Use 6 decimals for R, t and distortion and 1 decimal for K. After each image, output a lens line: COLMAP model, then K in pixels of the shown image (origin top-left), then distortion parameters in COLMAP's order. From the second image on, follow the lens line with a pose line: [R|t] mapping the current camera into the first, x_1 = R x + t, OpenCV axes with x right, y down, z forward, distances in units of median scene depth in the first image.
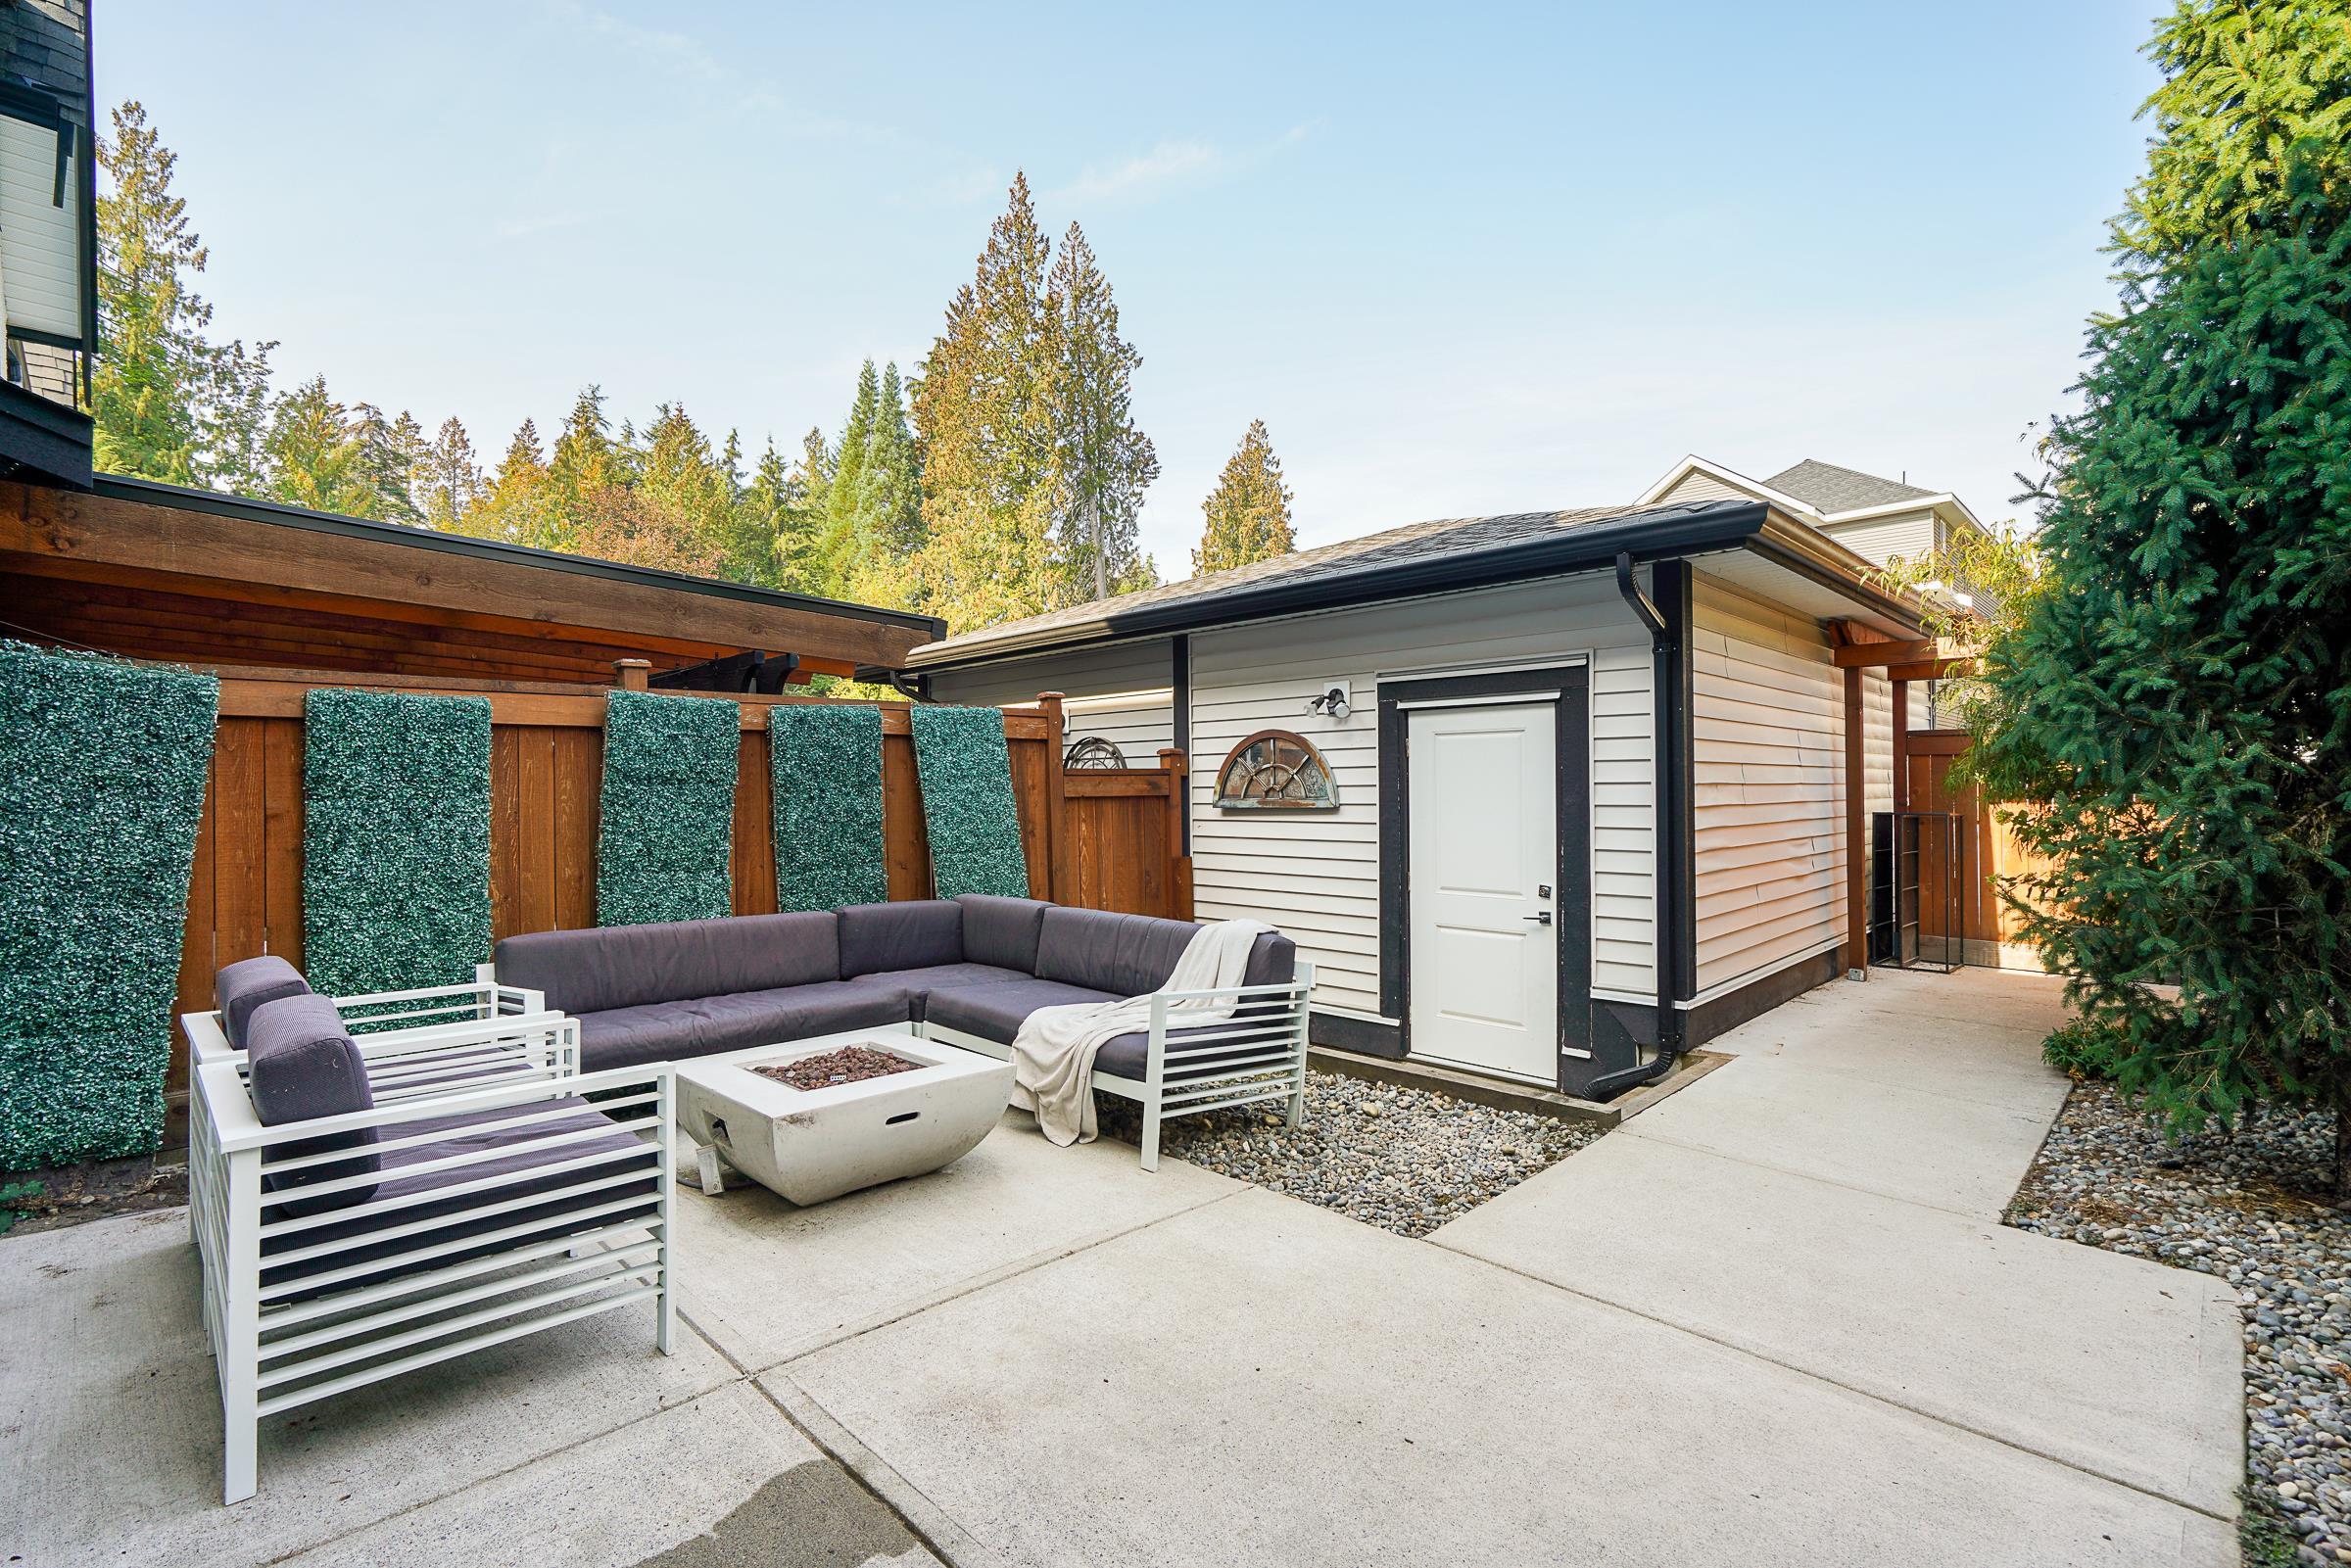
lens RADIAL K [[1072.9, 0, 1170.6], [0, 1072.9, 780.2], [0, 0, 1]] dist [-0.021140, 0.014881]
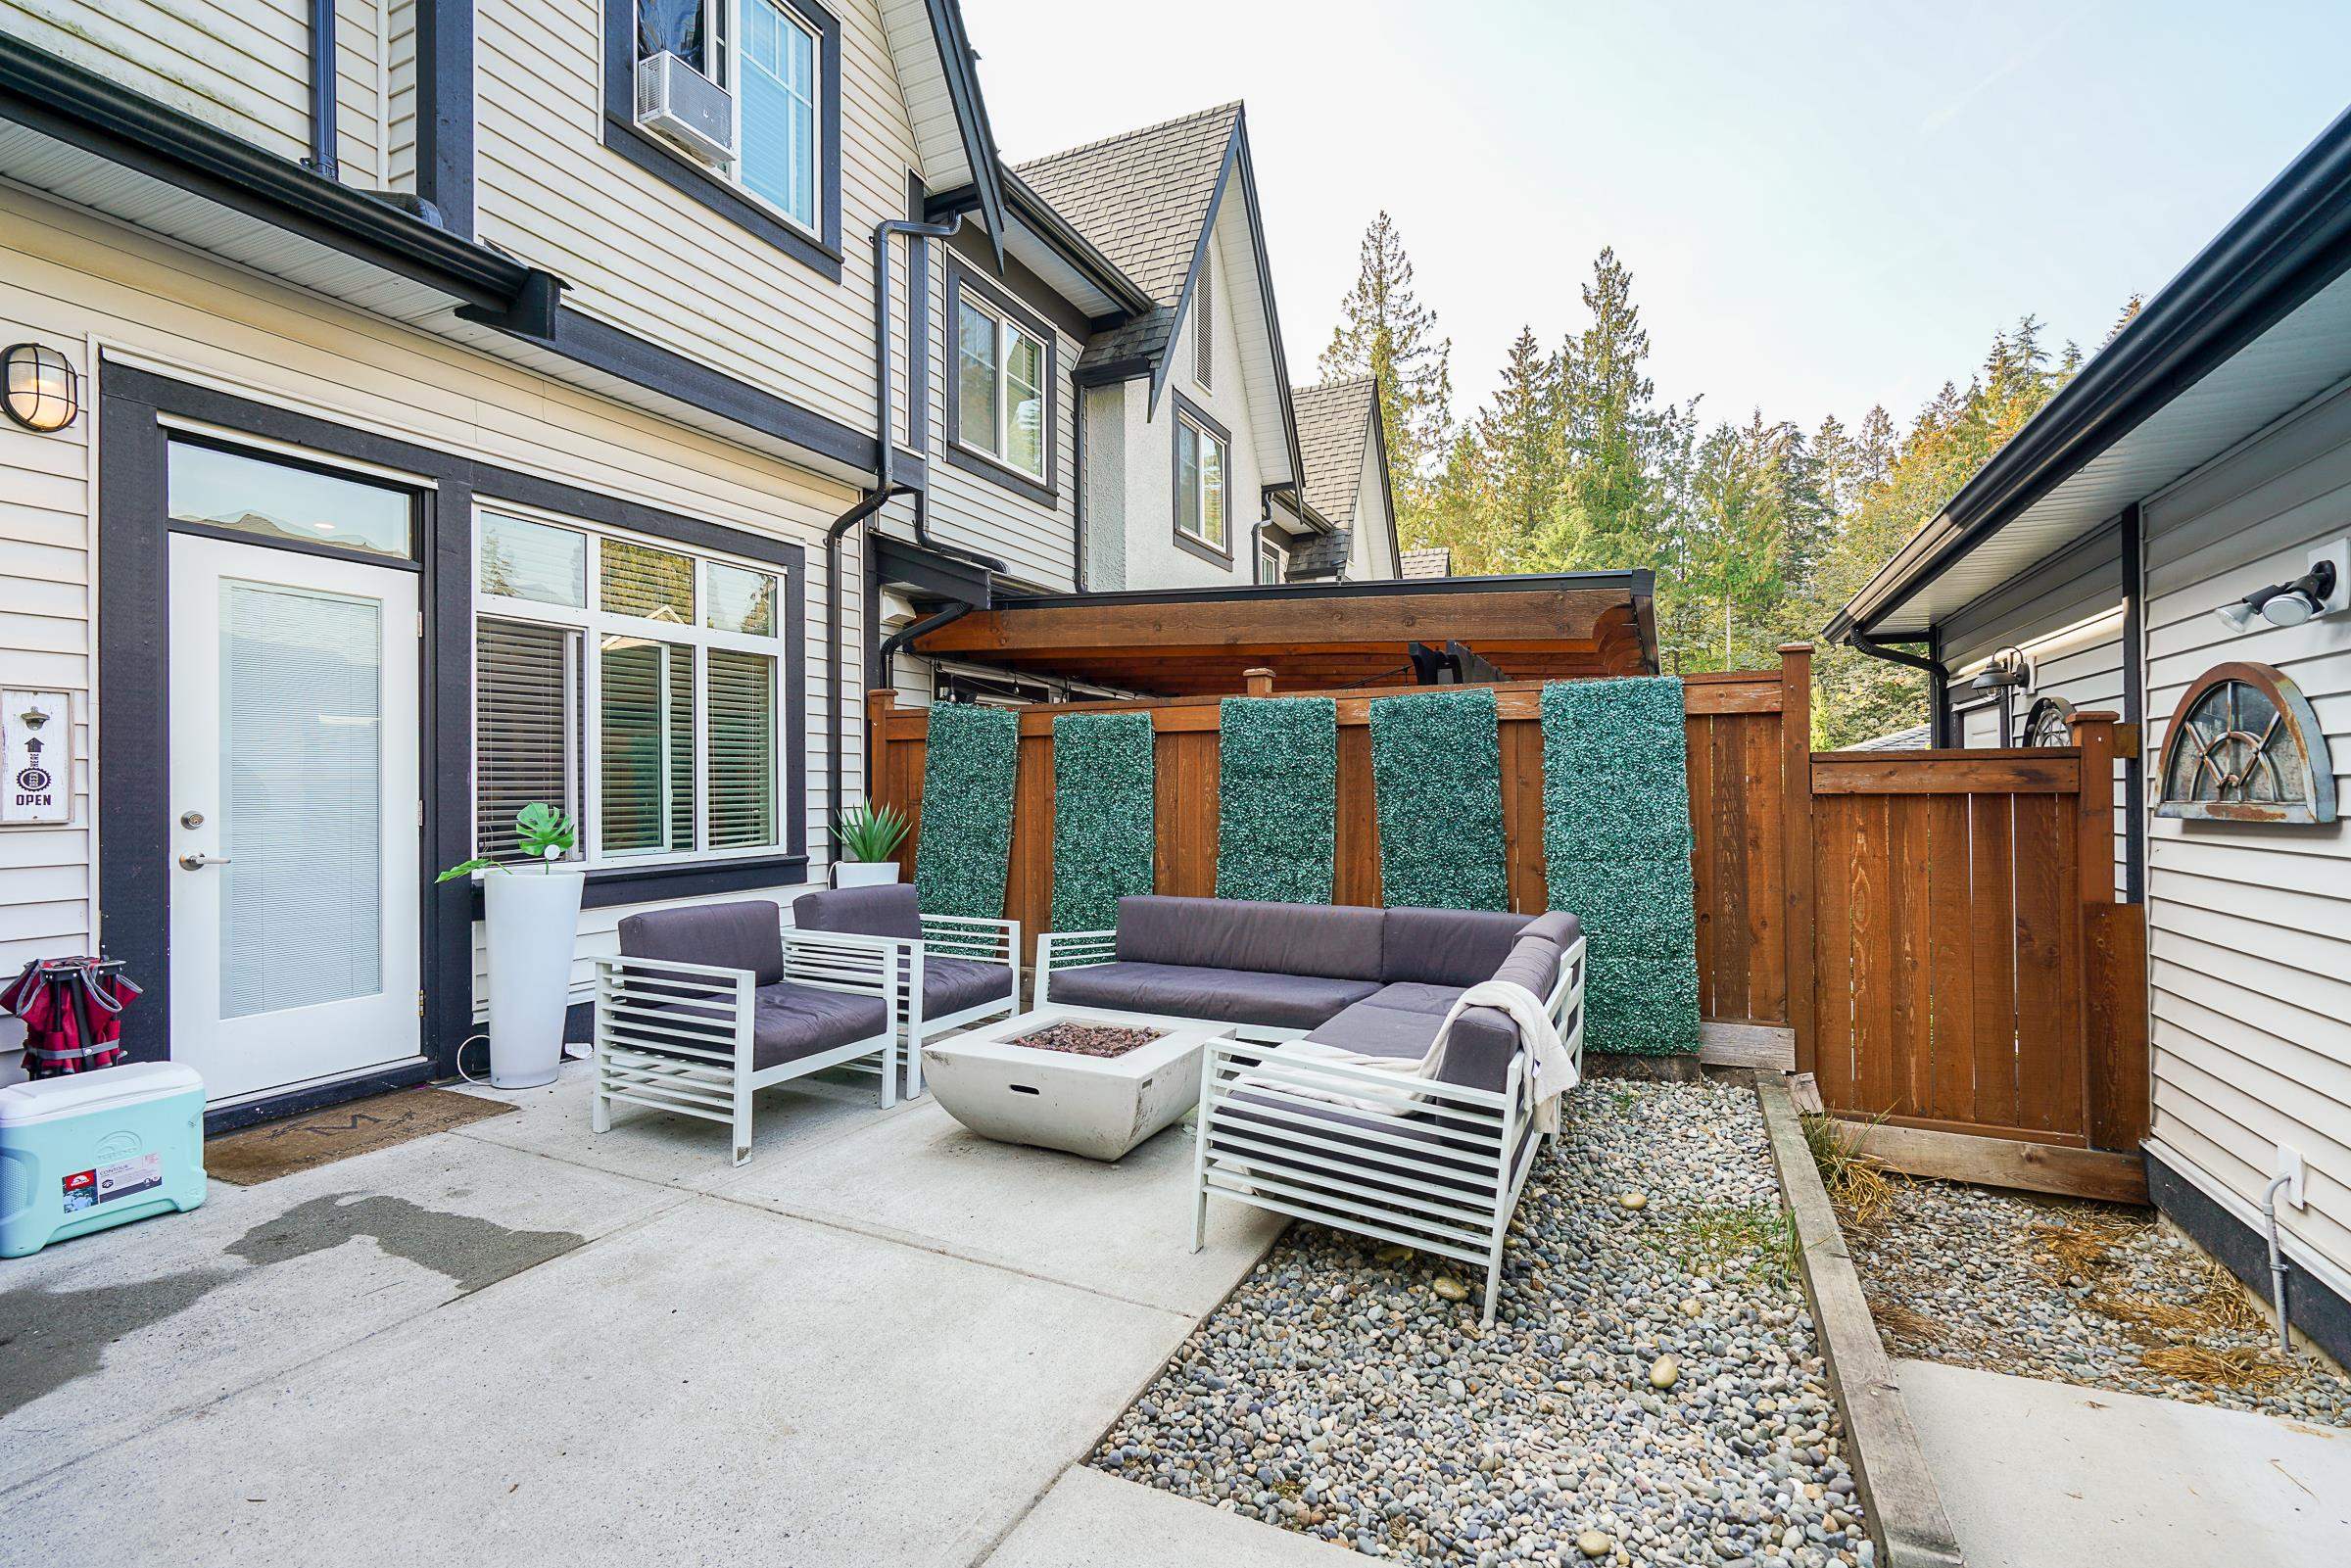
lens RADIAL K [[1072.9, 0, 1170.6], [0, 1072.9, 780.2], [0, 0, 1]] dist [-0.021140, 0.014881]
pose [[0.336659, 0.000431, -0.941627, 0.497799], [0.009104, 0.999952, 0.003713, 0.000913], [0.941583, -0.009823, 0.336639, 0.474306]]
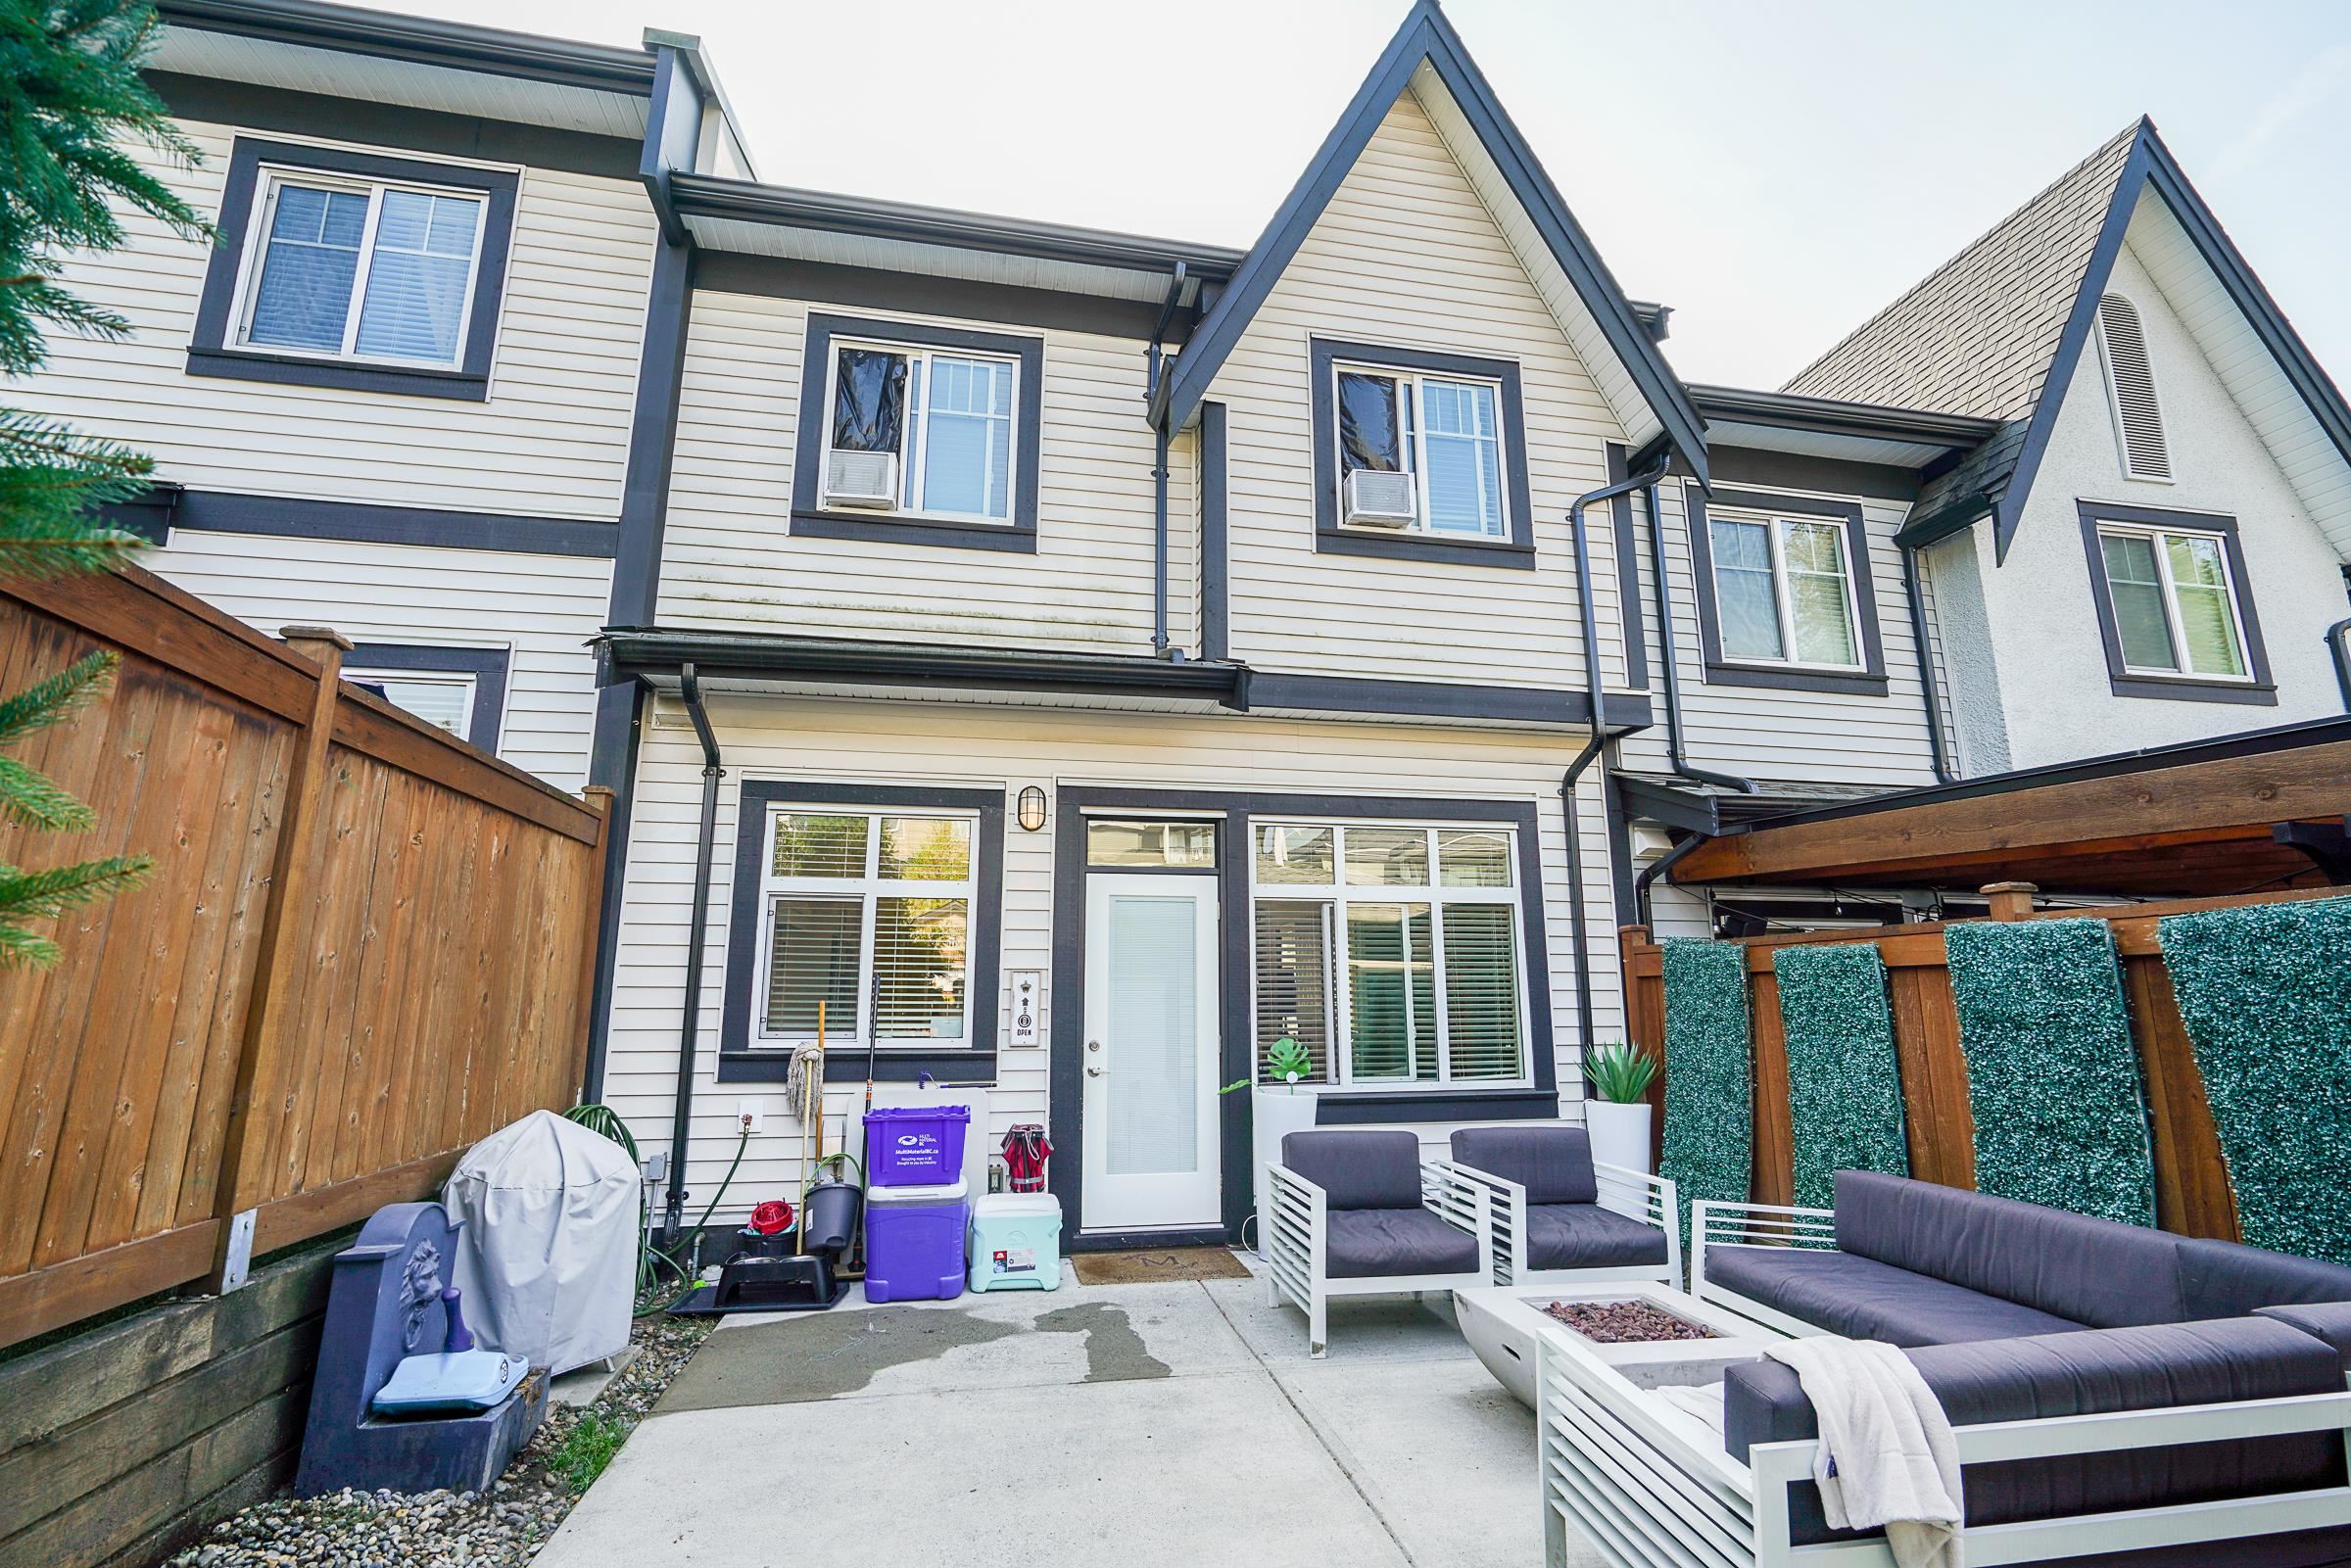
lens RADIAL K [[1072.9, 0, 1170.6], [0, 1072.9, 780.2], [0, 0, 1]] dist [-0.021140, 0.014881]
pose [[-0.567954, -0.158333, -0.807687, 0.558042], [0.010226, 0.979889, -0.199280, -0.025136], [0.822997, -0.121441, -0.554913, 0.845461]]
